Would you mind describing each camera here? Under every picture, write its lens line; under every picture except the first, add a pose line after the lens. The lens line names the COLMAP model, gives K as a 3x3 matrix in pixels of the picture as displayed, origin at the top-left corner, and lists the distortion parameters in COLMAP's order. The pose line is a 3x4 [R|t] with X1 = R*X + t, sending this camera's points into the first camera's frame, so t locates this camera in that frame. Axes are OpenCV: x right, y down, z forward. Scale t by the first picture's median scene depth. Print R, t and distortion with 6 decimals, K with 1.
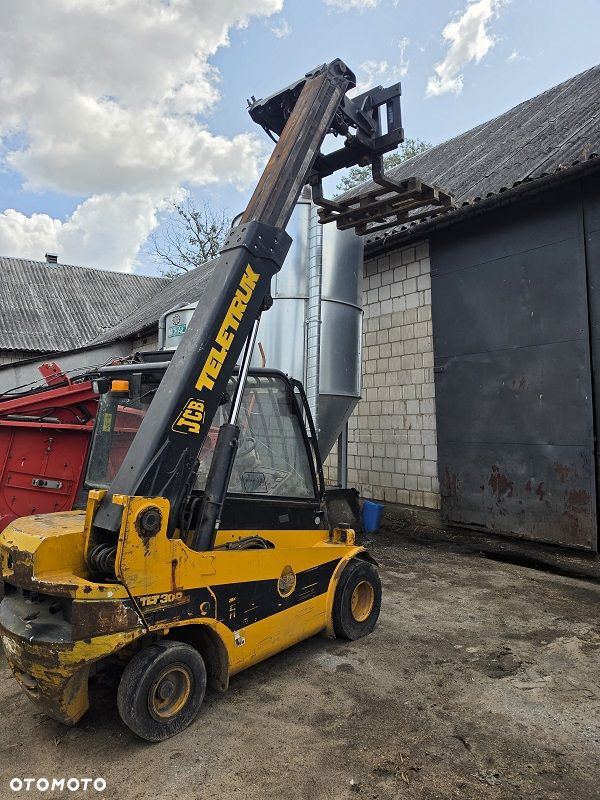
lens RADIAL K [[603.4, 0, 301.6], [0, 603.4, 398.5], [0, 0, 1]] dist [0.032215, -0.071448]
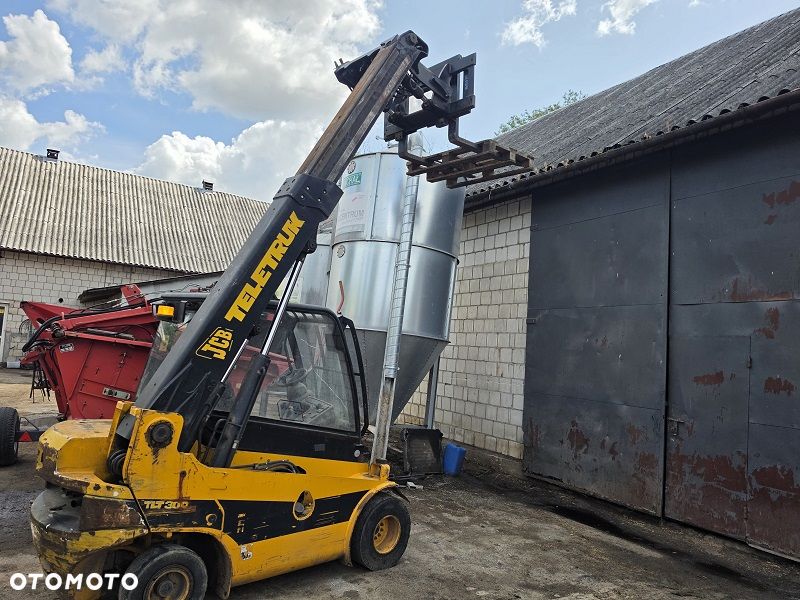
lens RADIAL K [[603.4, 0, 406.6], [0, 603.4, 302.6], [0, 0, 1]] dist [0.032215, -0.071448]
pose [[0.993261, 0.084671, -0.079140, 0.176267], [-0.088938, 0.994677, -0.052032, -0.013154], [0.074313, 0.058719, 0.995505, -0.064085]]
